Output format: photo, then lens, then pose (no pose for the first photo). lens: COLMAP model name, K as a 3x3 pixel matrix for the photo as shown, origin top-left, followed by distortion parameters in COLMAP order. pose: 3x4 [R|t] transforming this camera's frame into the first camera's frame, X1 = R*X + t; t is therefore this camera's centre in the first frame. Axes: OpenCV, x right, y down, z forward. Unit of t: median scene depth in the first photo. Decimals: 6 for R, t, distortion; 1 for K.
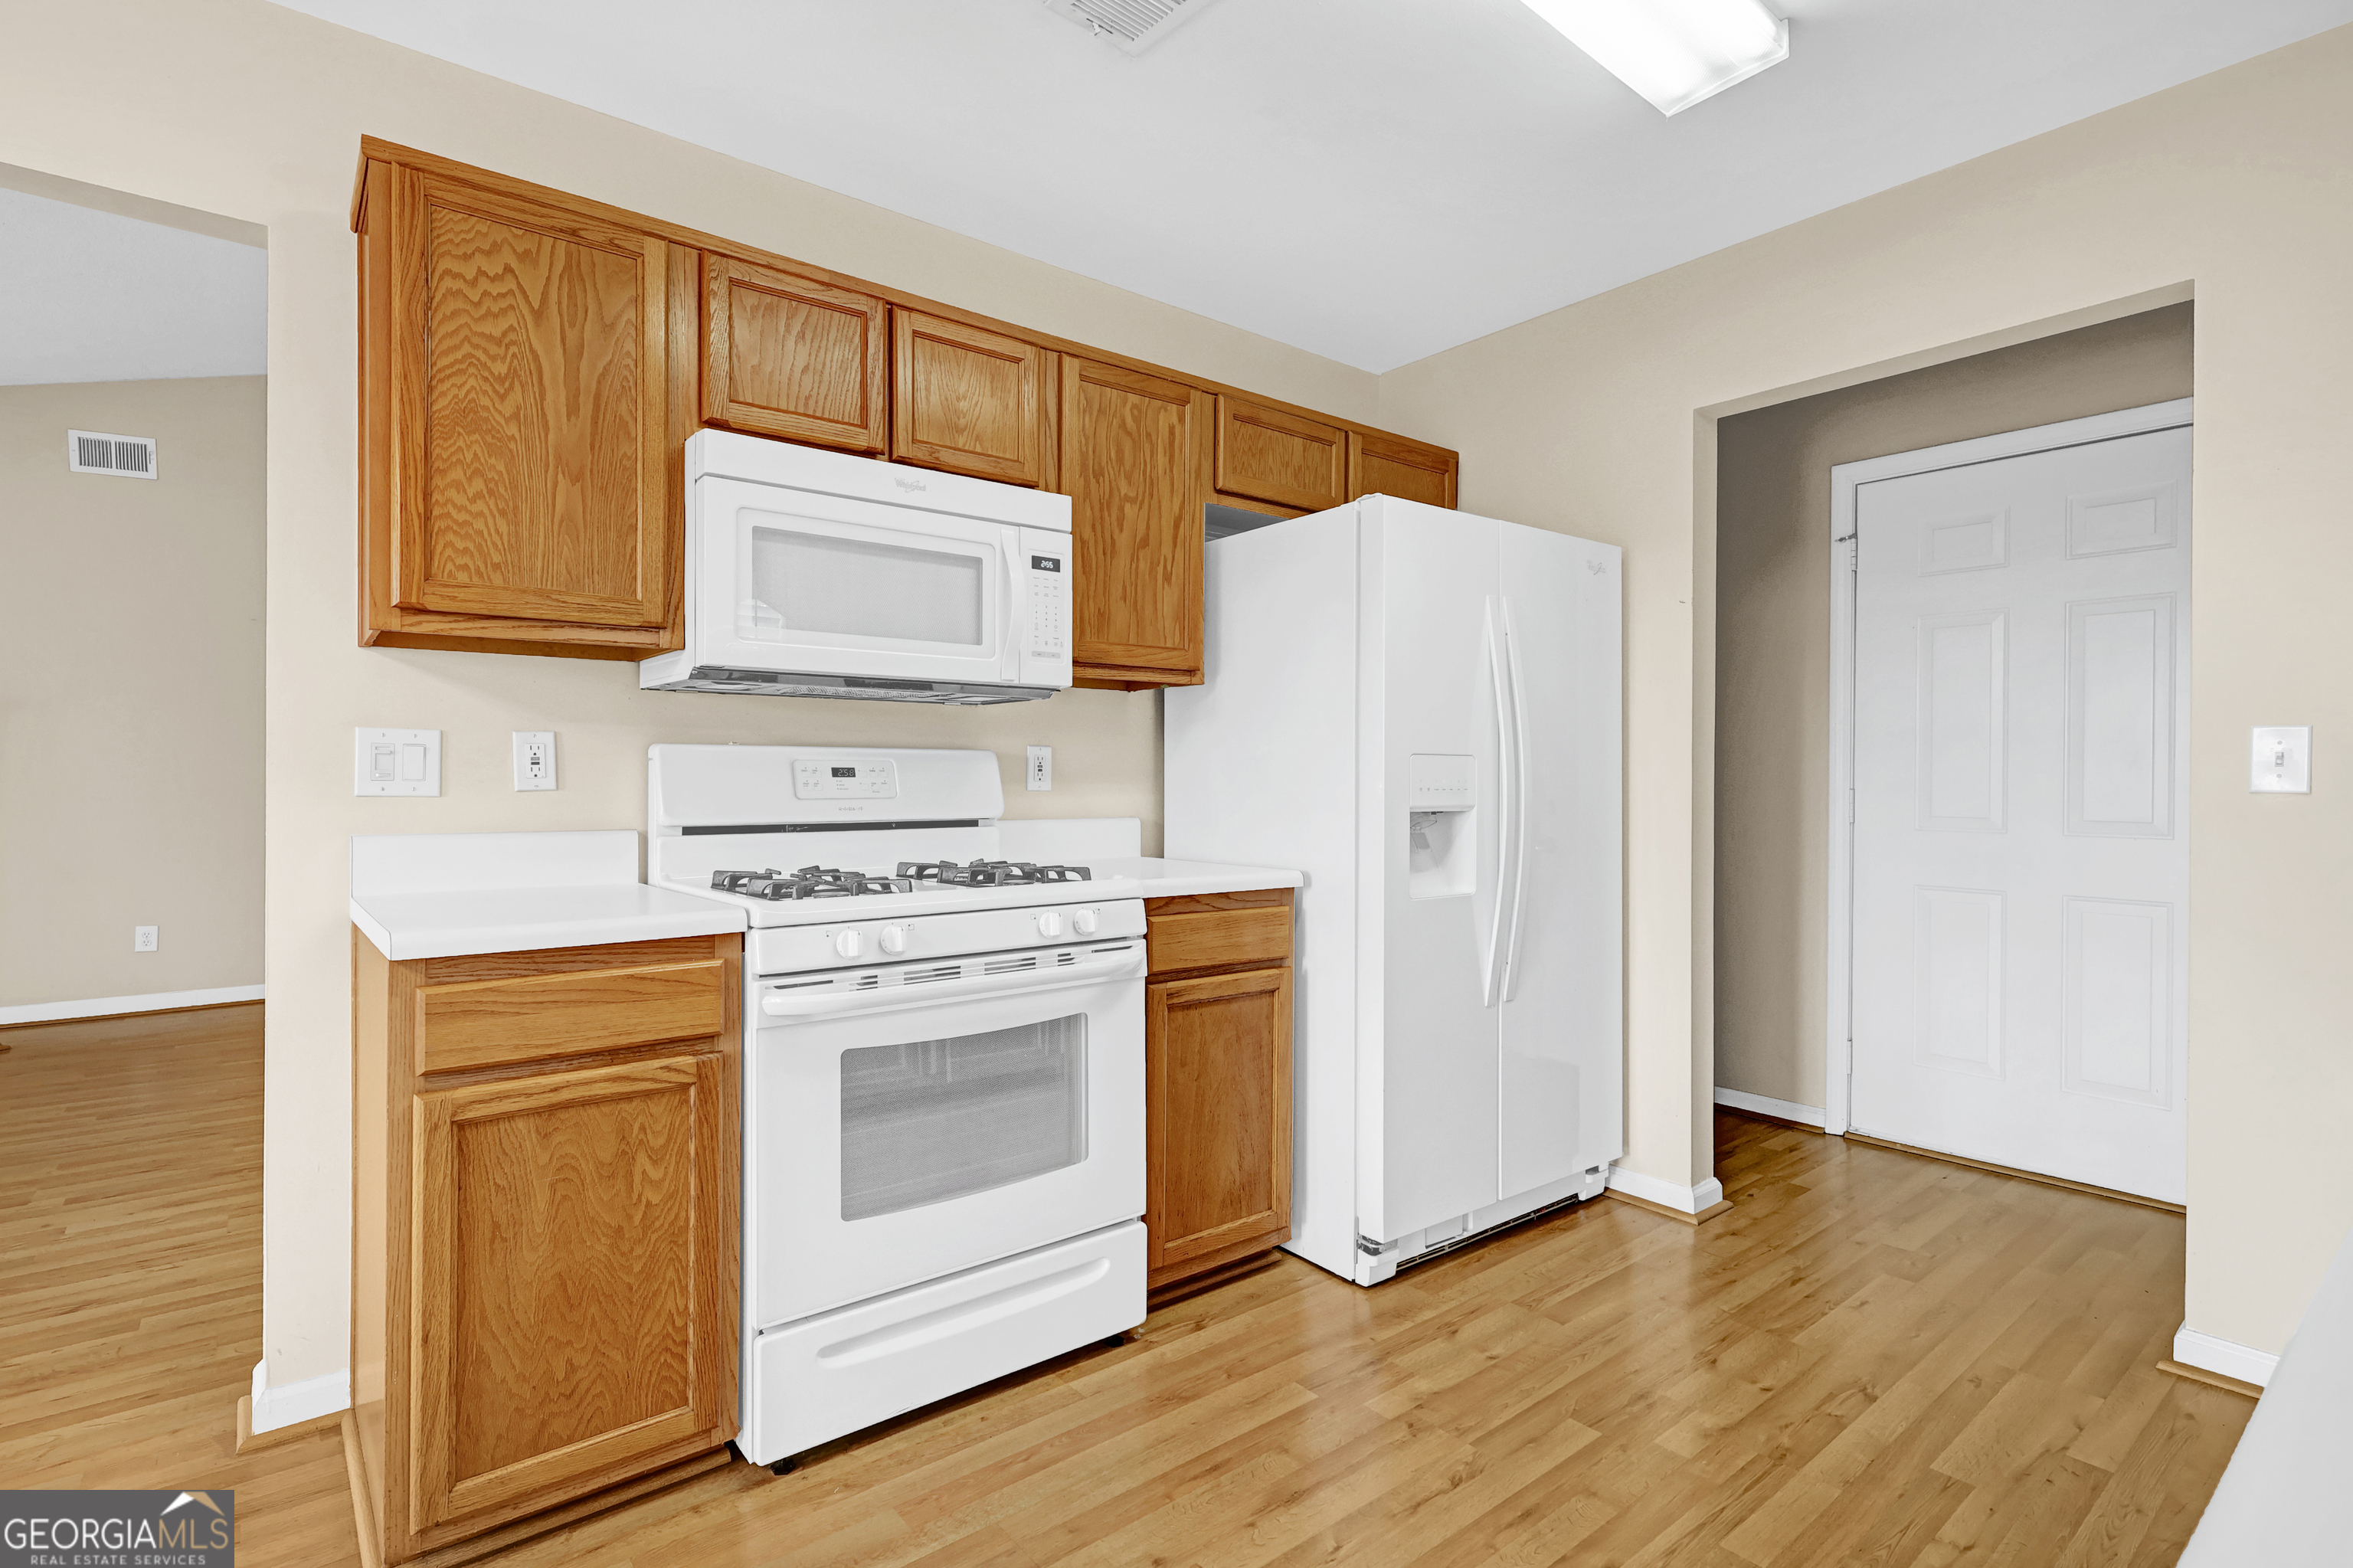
lens RADIAL K [[1114.8, 0, 1212.2], [0, 1114.8, 777.5], [0, 0, 1]] dist [-0.004679, 0.000279]
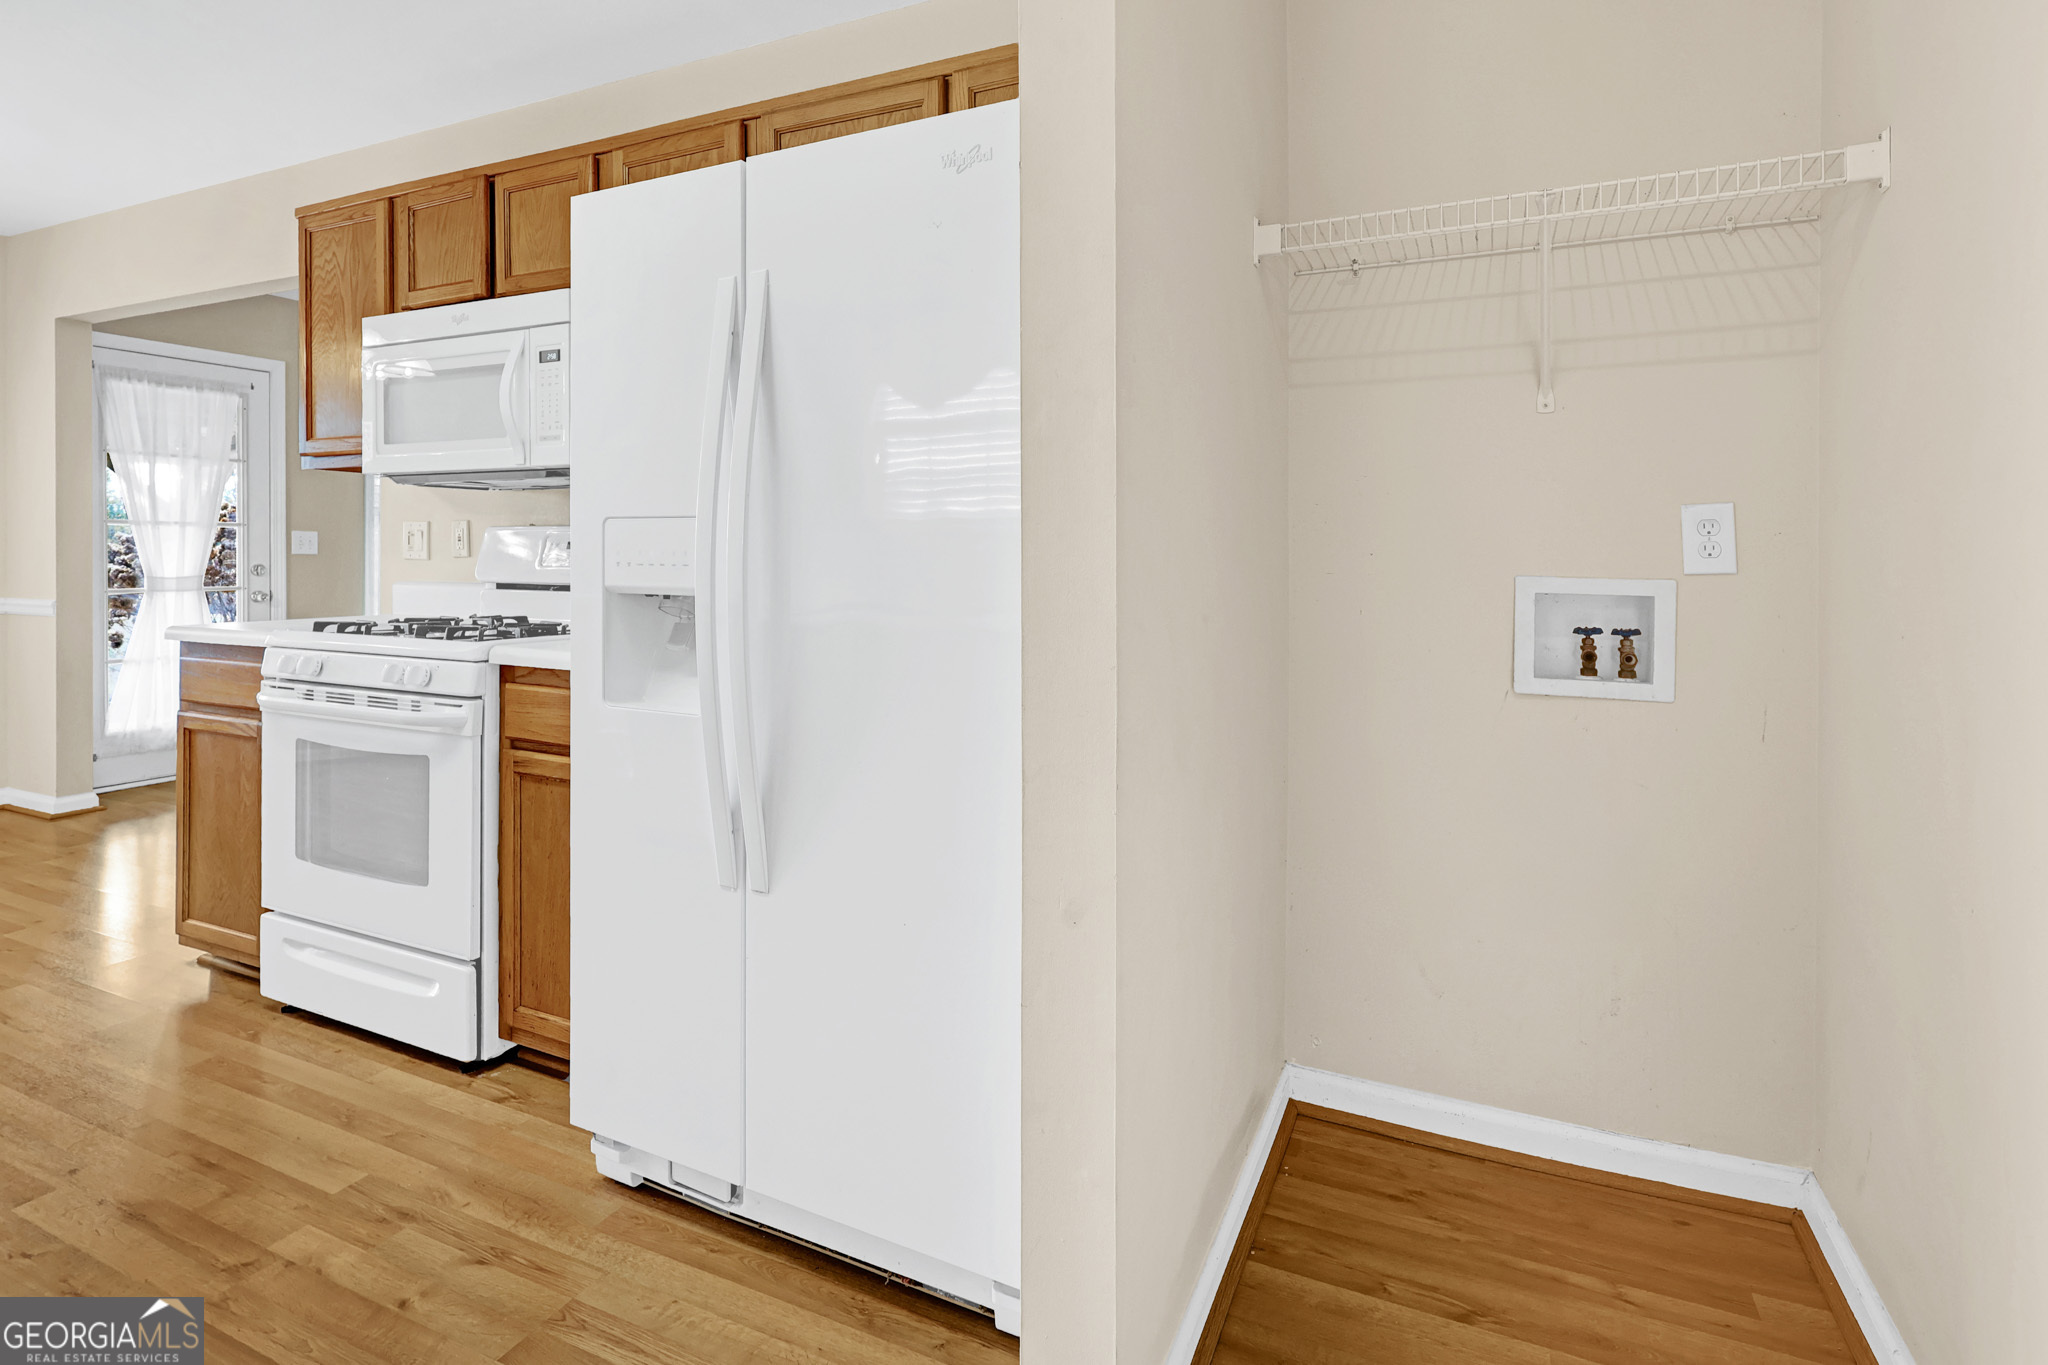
lens RADIAL K [[1027.2, 0, 1020.6], [0, 1027.2, 559.8], [0, 0, 1]] dist [0.001822, -0.000913]
pose [[0.428981, 0.008068, -0.903277, 1.078547], [-0.002804, 0.999967, 0.007600, 0.001662], [0.903309, -0.000727, 0.428990, 1.089171]]
